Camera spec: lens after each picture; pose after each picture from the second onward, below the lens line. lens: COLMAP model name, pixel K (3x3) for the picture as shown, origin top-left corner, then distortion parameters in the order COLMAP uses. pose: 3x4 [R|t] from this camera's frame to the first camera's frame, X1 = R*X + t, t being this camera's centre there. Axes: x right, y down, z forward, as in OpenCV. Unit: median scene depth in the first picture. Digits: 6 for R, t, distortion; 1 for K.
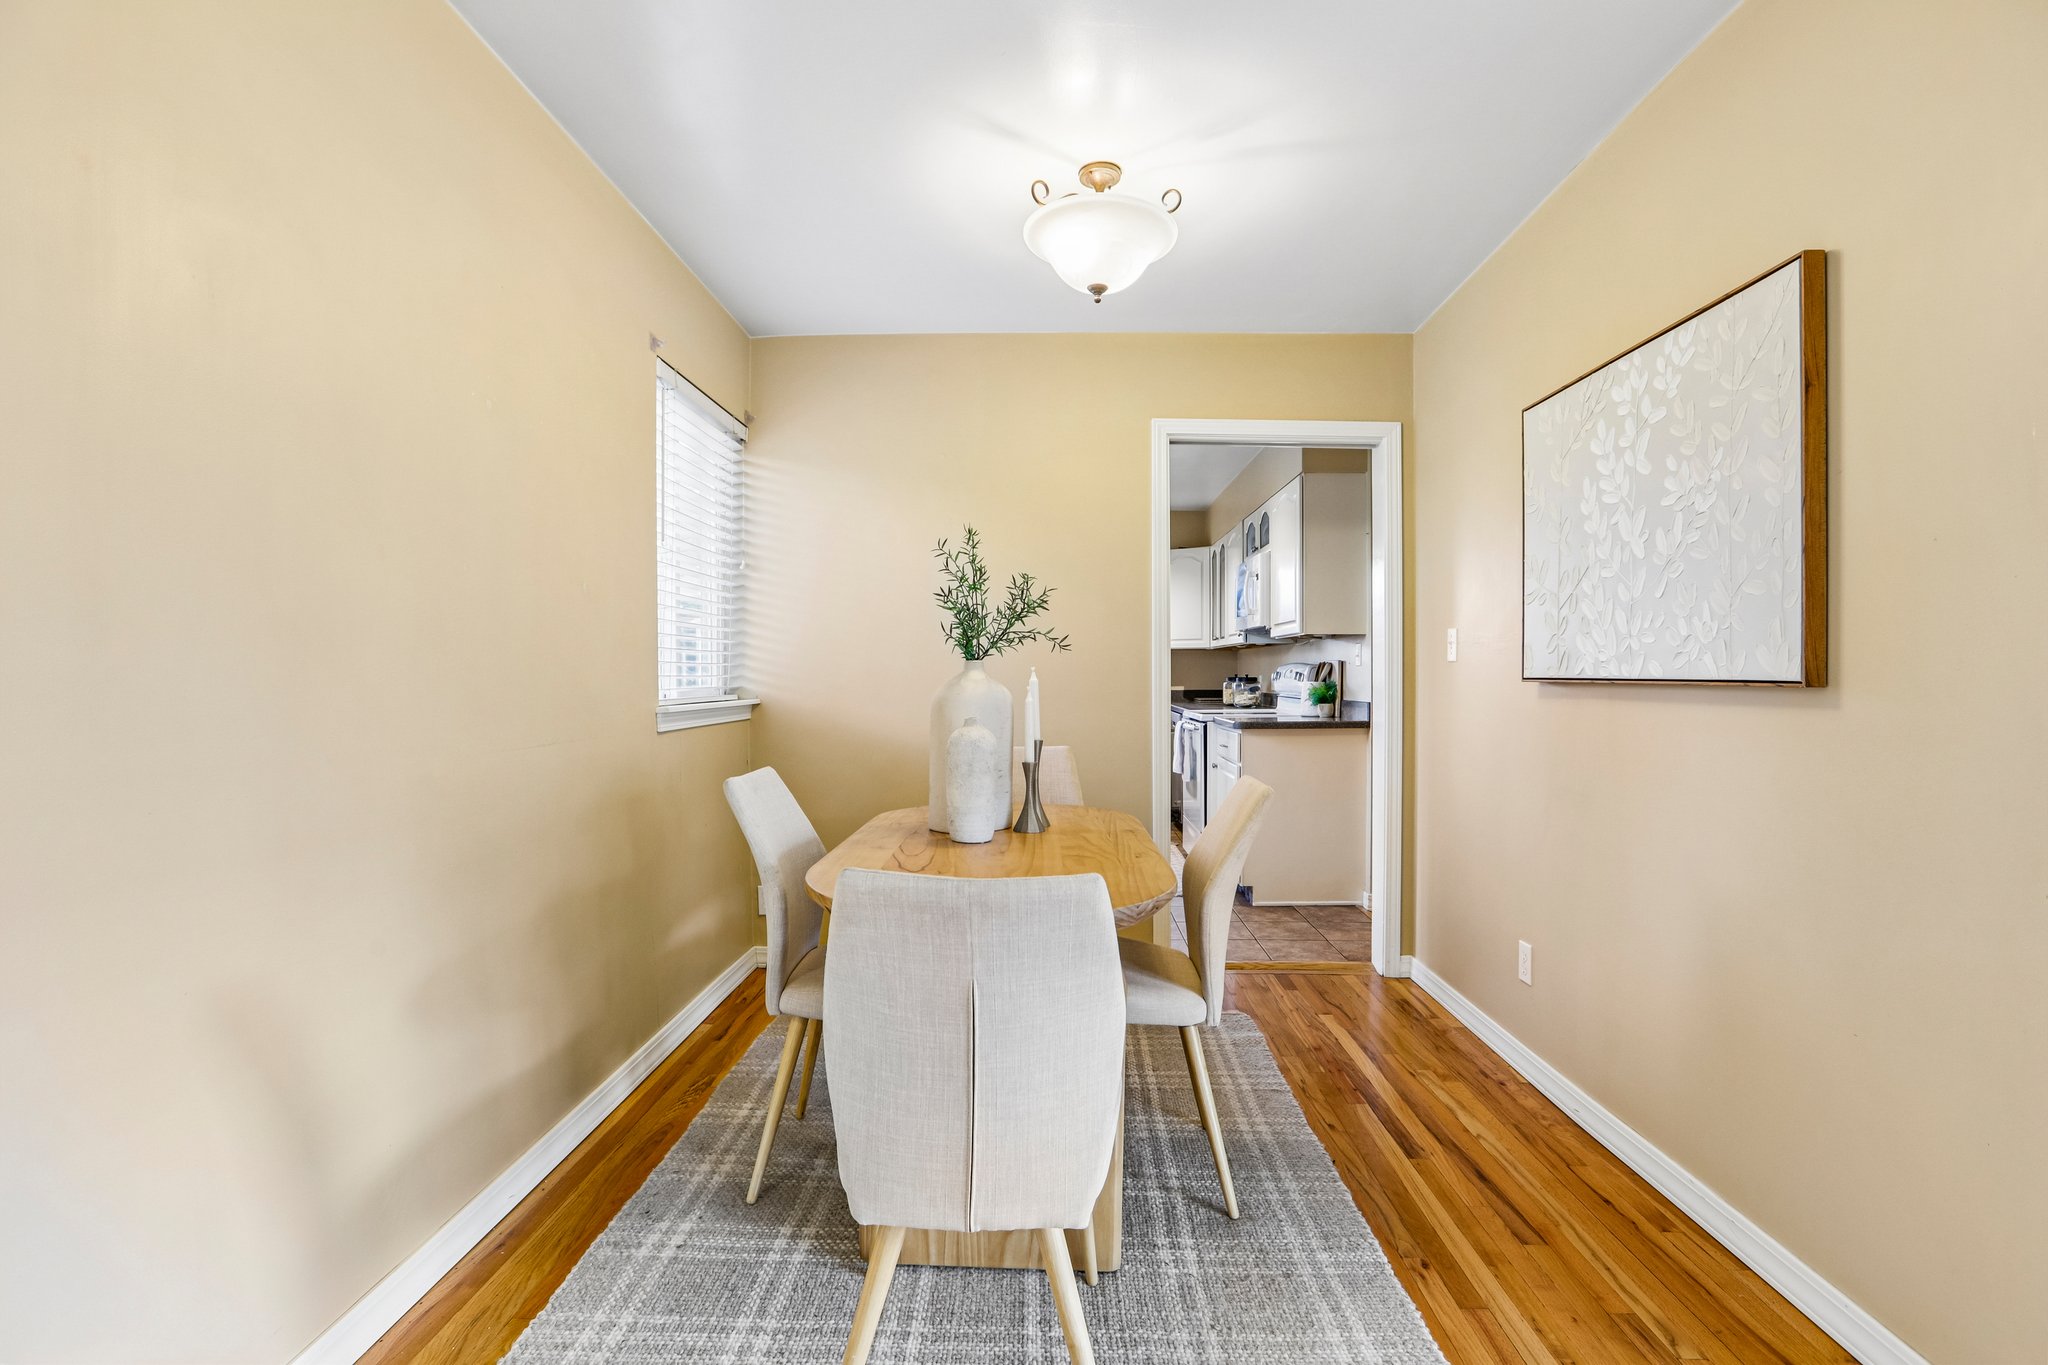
lens RADIAL K [[951.7, 0, 1020.2], [0, 951.7, 685.0], [0, 0, 1]] dist [-0.039296, 0.000199]
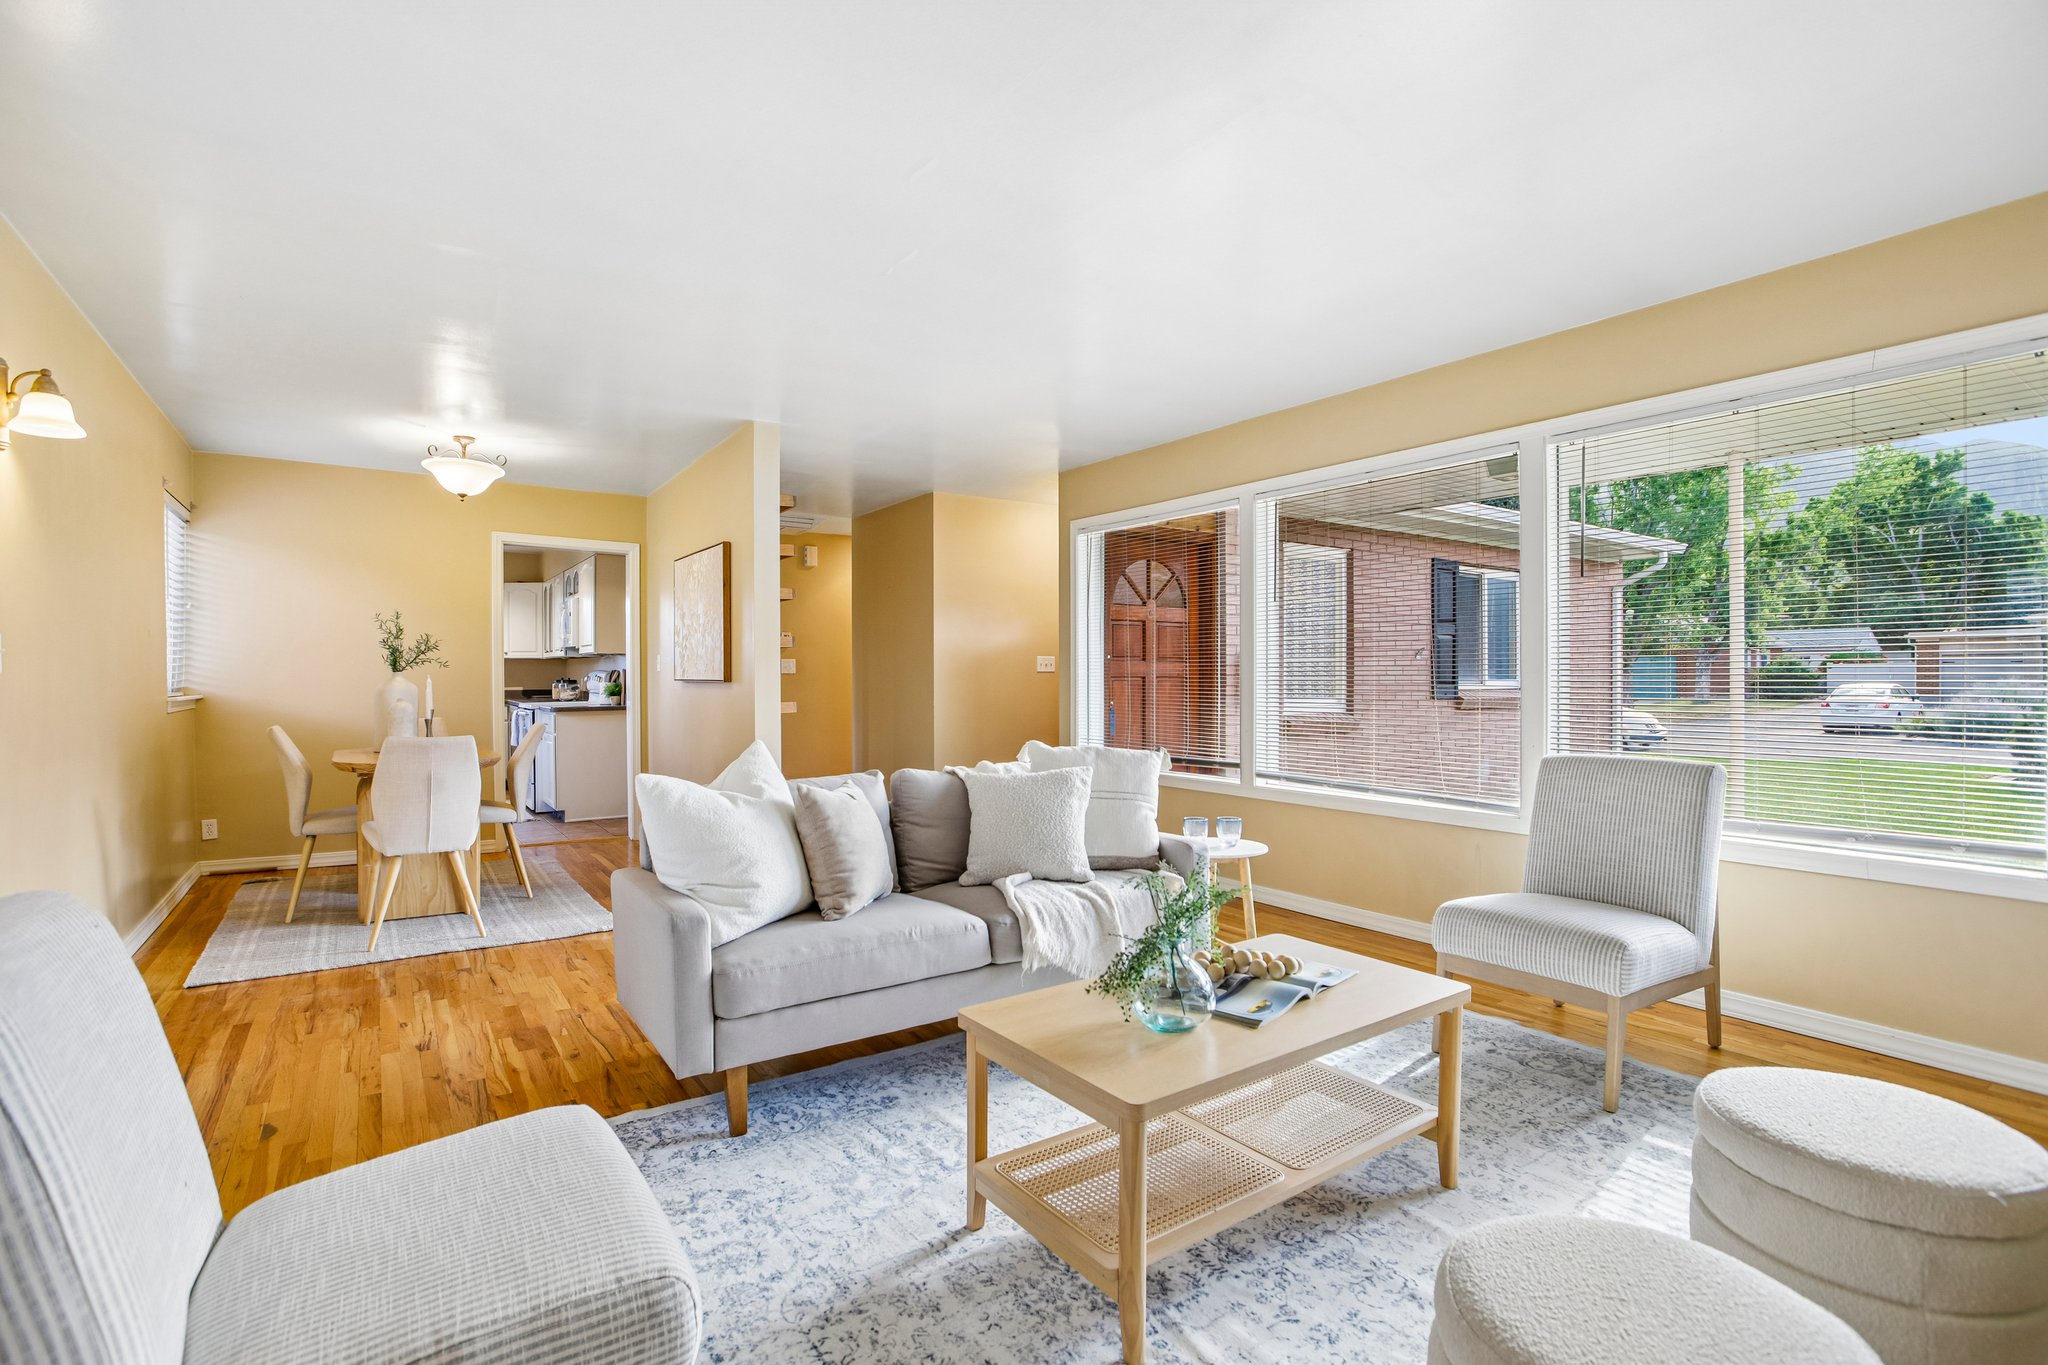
lens RADIAL K [[957.0, 0, 1022.0], [0, 957.0, 688.2], [0, 0, 1]] dist [-0.050510, 0.018636]
pose [[0.800856, -0.007056, 0.598816, -0.085741], [0.006631, 0.999974, 0.002915, 0.006144], [-0.598821, 0.001636, 0.800882, -0.688826]]
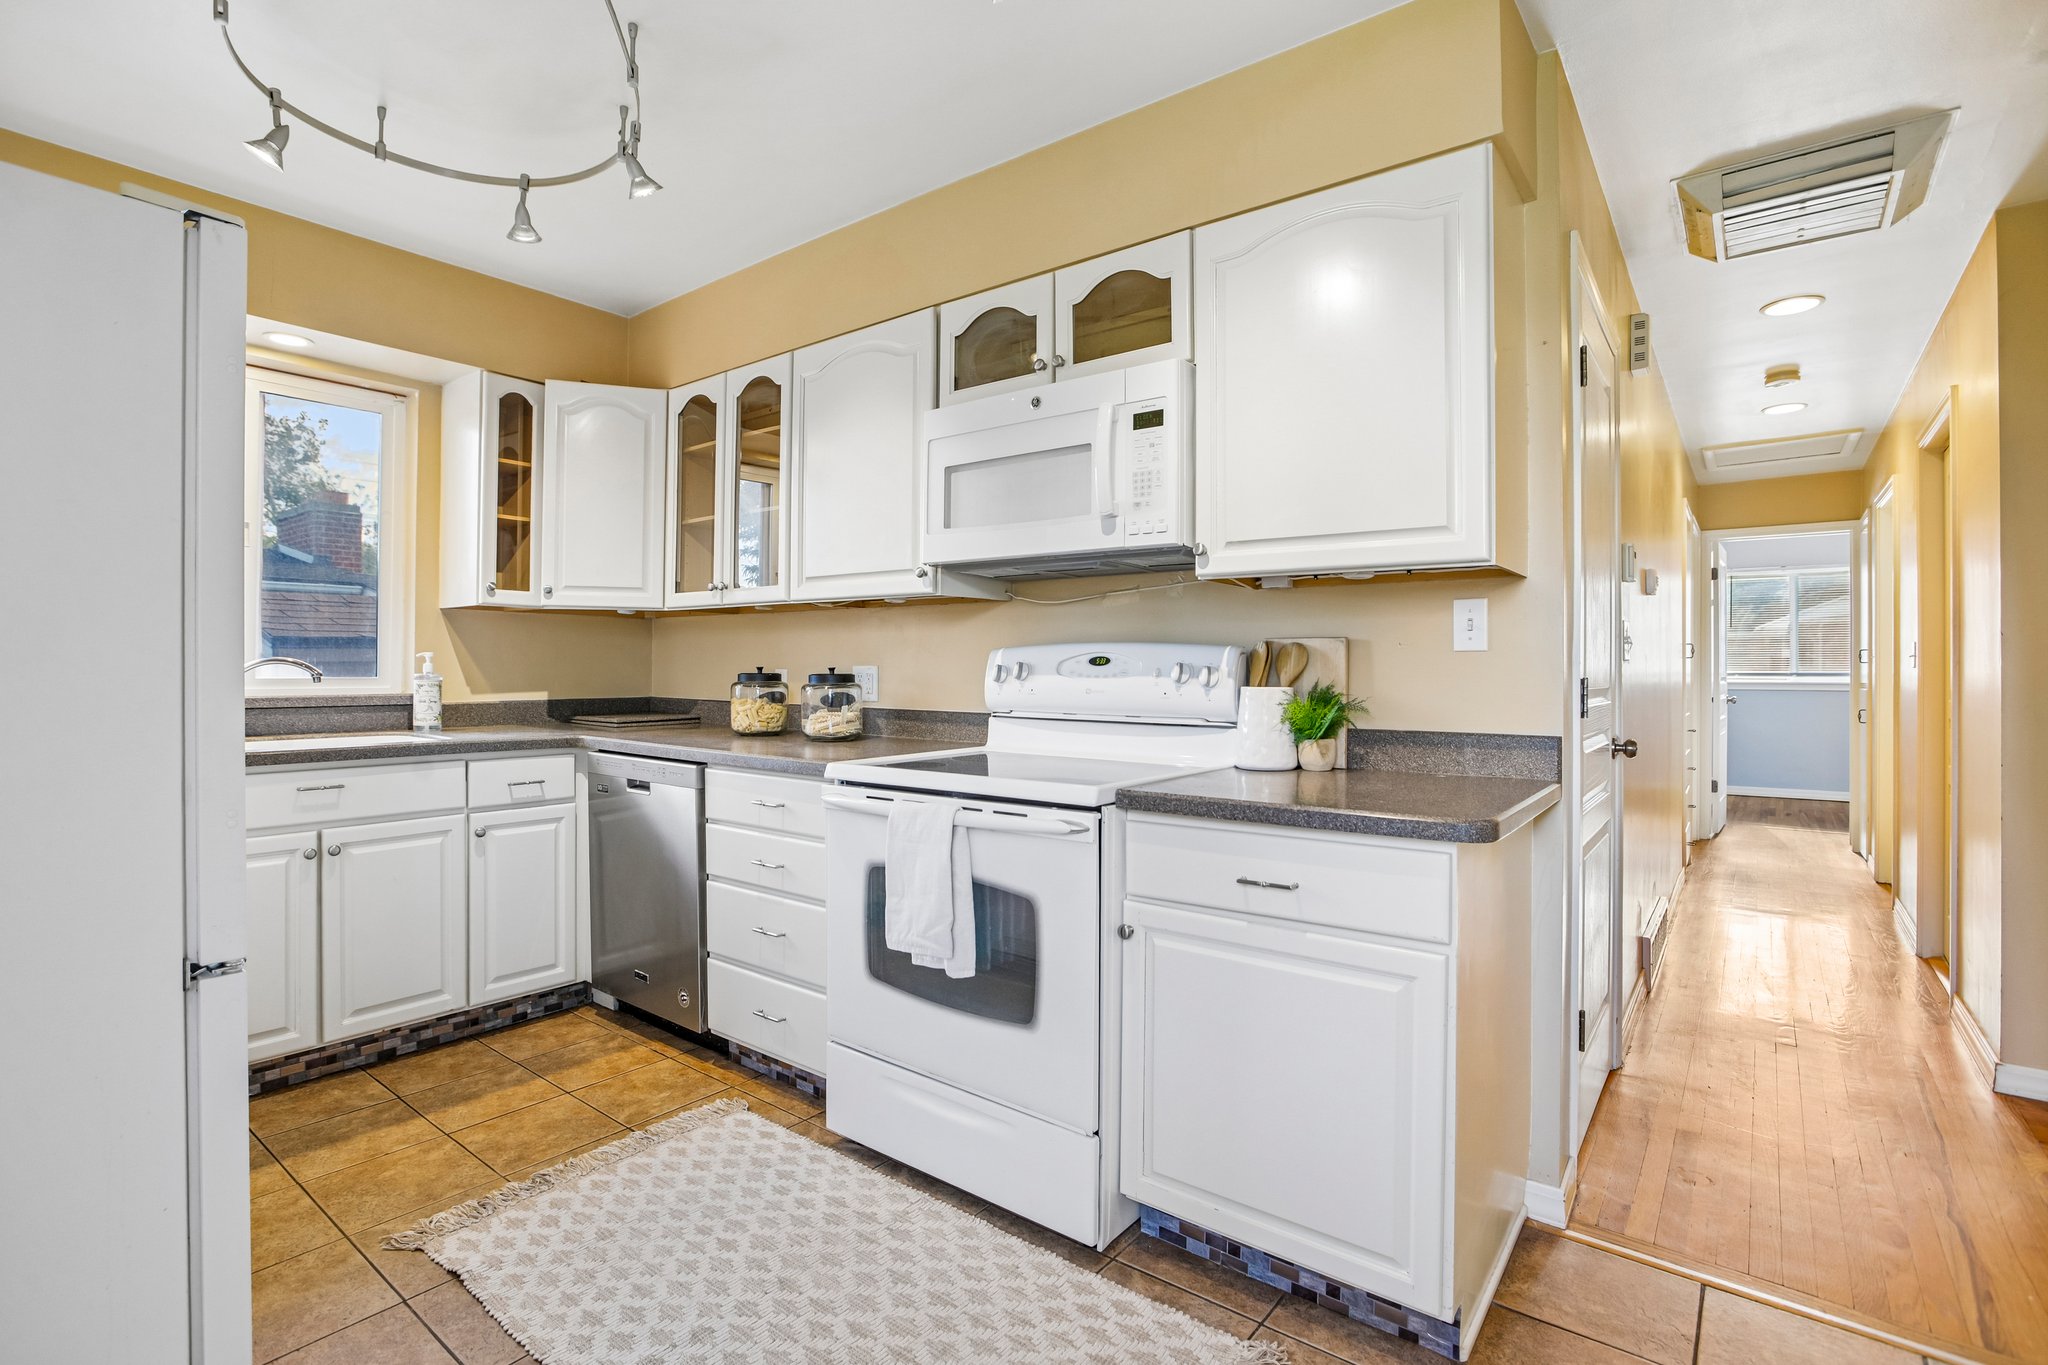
lens RADIAL K [[957.0, 0, 1022.0], [0, 957.0, 688.2], [0, 0, 1]] dist [-0.050510, 0.018636]
pose [[0.575102, -0.009189, 0.818030, -0.103249], [0.000353, 0.999940, 0.010984, -0.007800], [-0.818082, -0.006028, 0.575070, 0.848771]]
